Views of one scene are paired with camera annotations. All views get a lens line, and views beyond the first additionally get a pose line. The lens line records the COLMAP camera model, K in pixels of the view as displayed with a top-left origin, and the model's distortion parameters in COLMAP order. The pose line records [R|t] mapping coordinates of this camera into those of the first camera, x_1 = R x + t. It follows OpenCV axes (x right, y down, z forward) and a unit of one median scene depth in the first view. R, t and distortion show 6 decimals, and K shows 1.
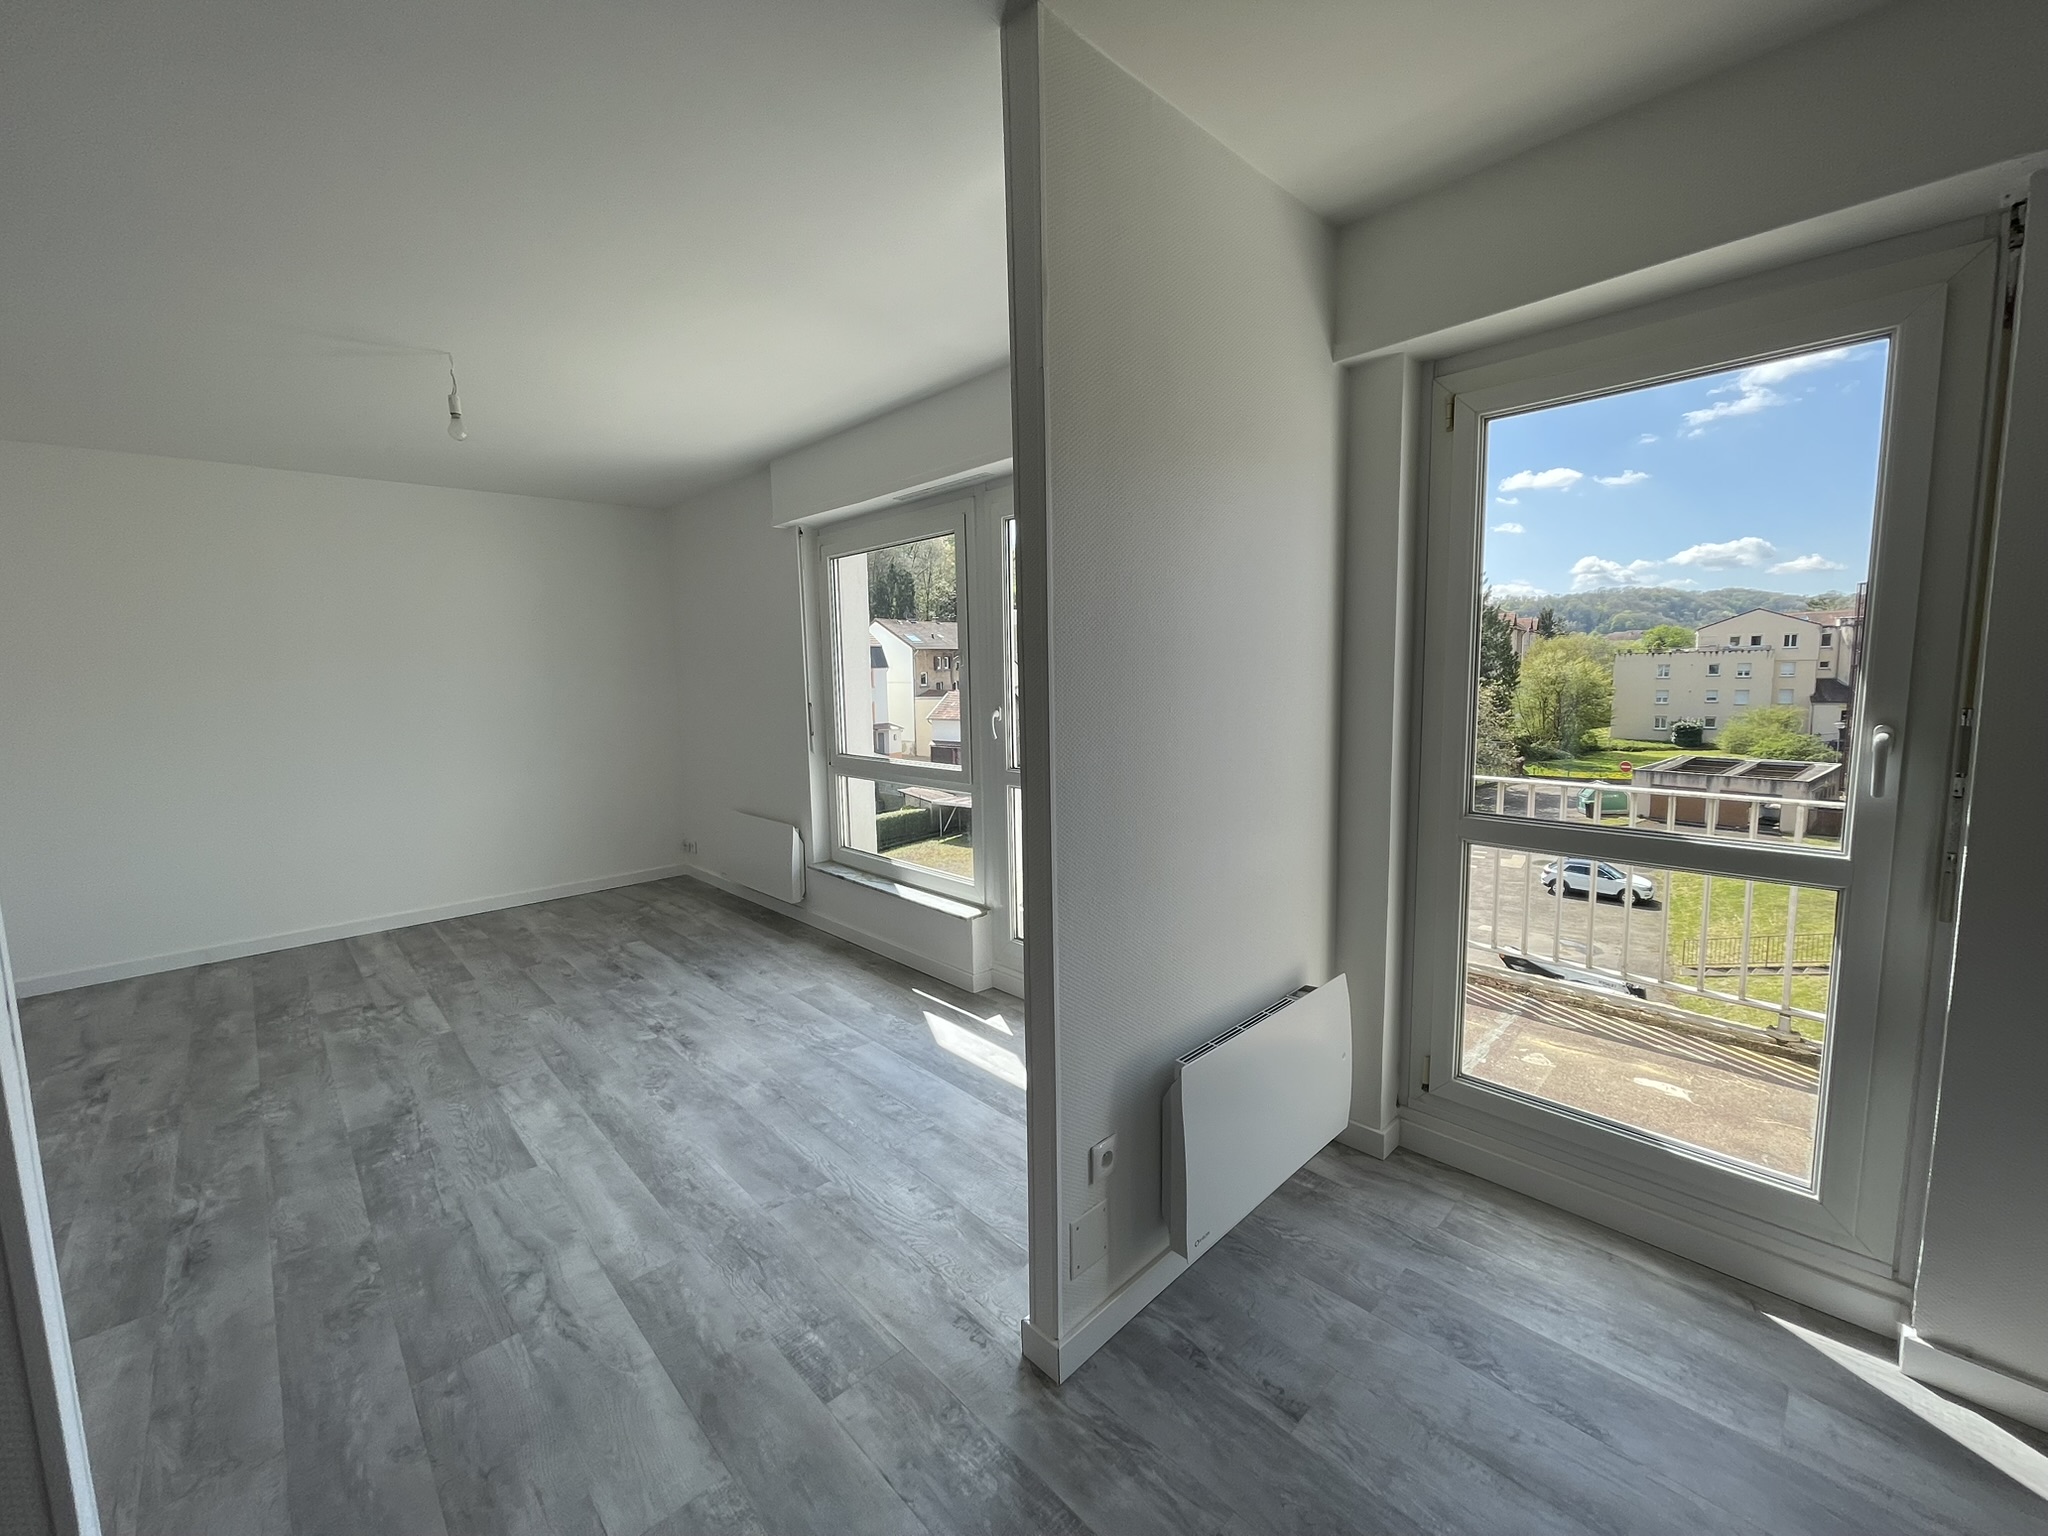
lens RADIAL K [[827.3, 0, 1014.8], [0, 827.3, 760.0], [0, 0, 1]] dist [-0.000510, 0.000760]
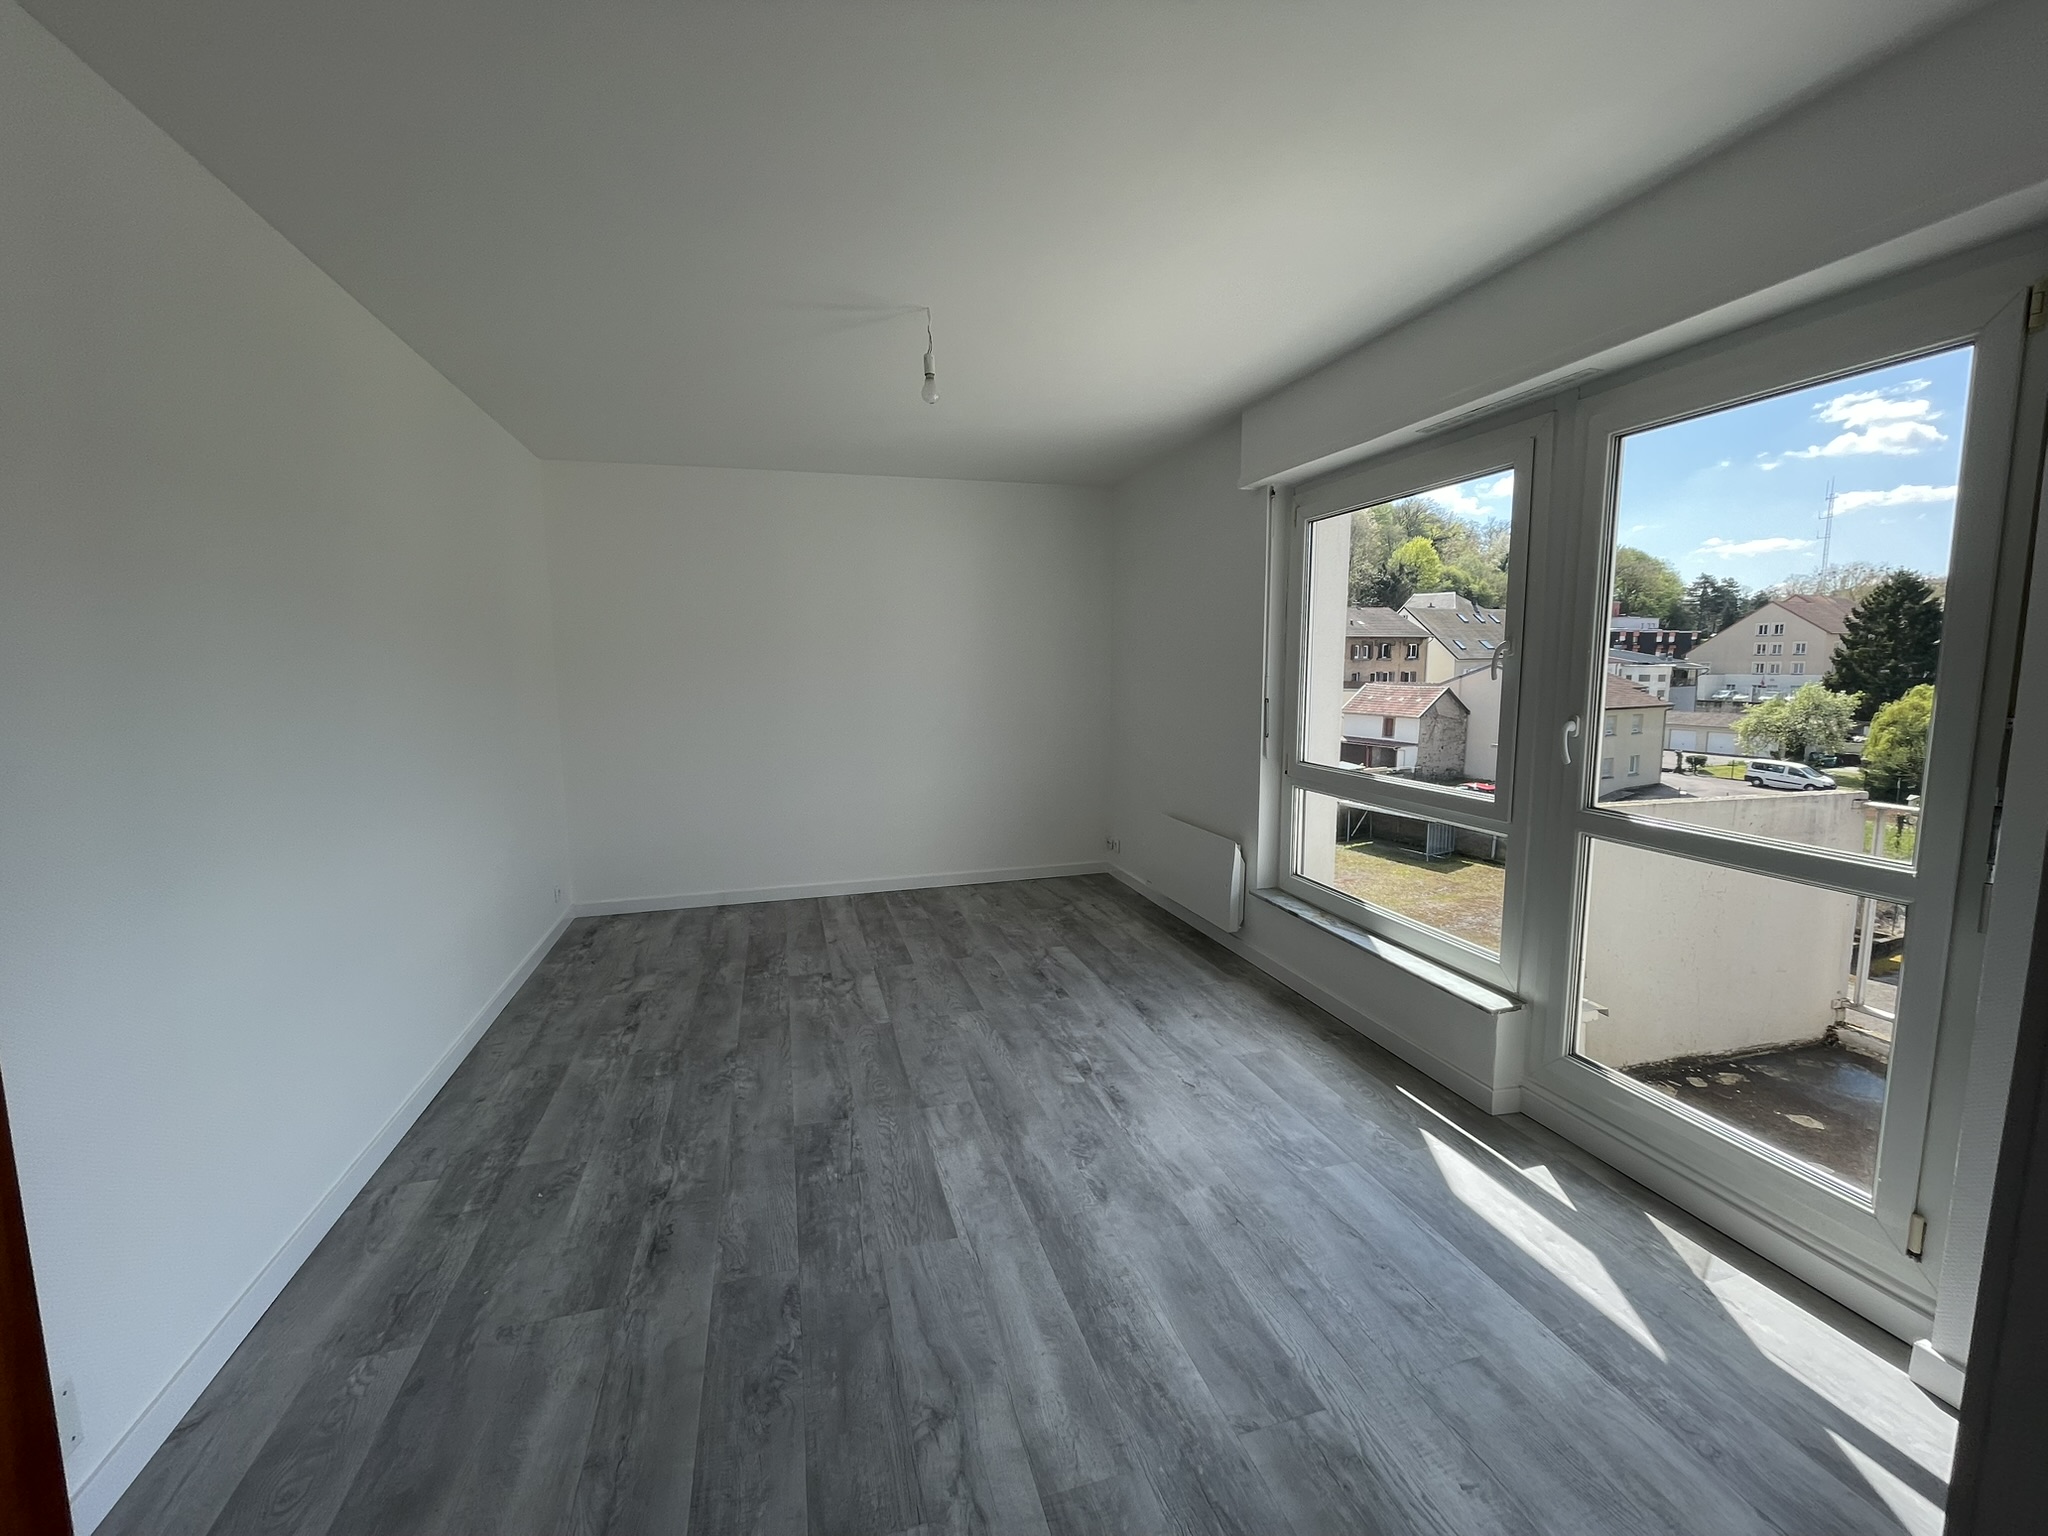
lens RADIAL K [[827.3, 0, 1018.6], [0, 827.3, 761.7], [0, 0, 1]] dist [-0.000510, 0.000760]
pose [[0.889972, 0.068727, -0.450807, -0.145296], [-0.061377, 0.997636, 0.030924, -0.025232], [0.451866, 0.000147, 0.892086, 0.226826]]
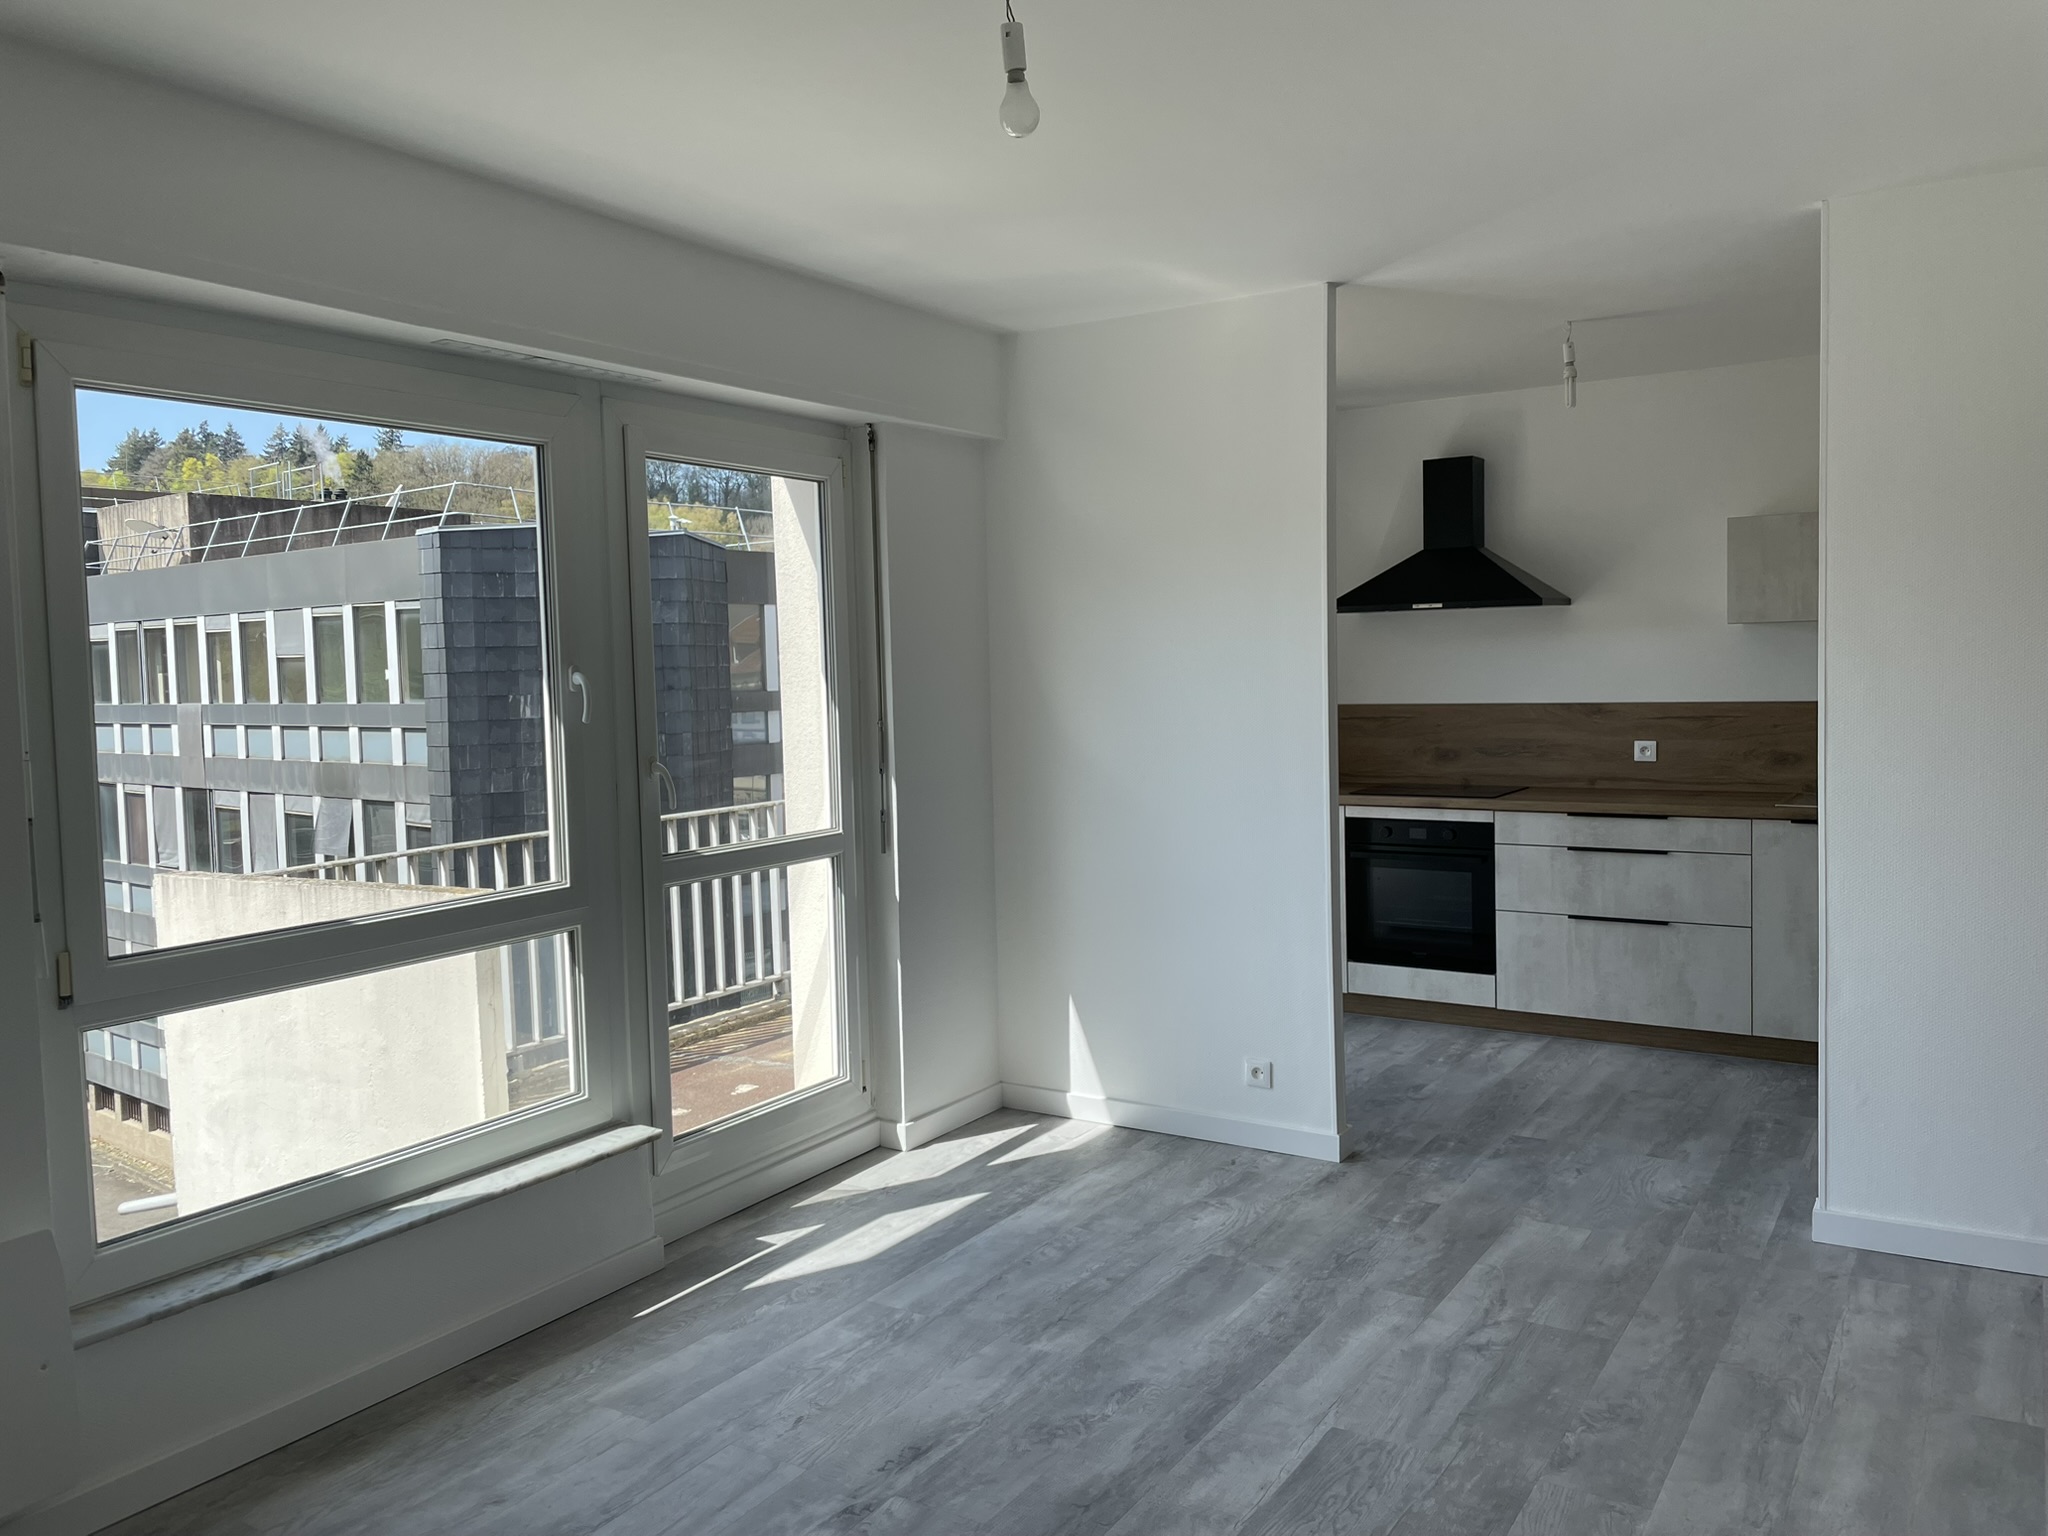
lens RADIAL K [[1557.2, 0, 1006.4], [0, 1557.2, 755.2], [0, 0, 1]] dist [0.029866, -0.047796]
pose [[-0.236786, -0.032507, 0.971018, -1.452432], [0.140721, 0.987754, 0.067383, -0.131376], [-0.961317, 0.152598, -0.229312, 1.238476]]
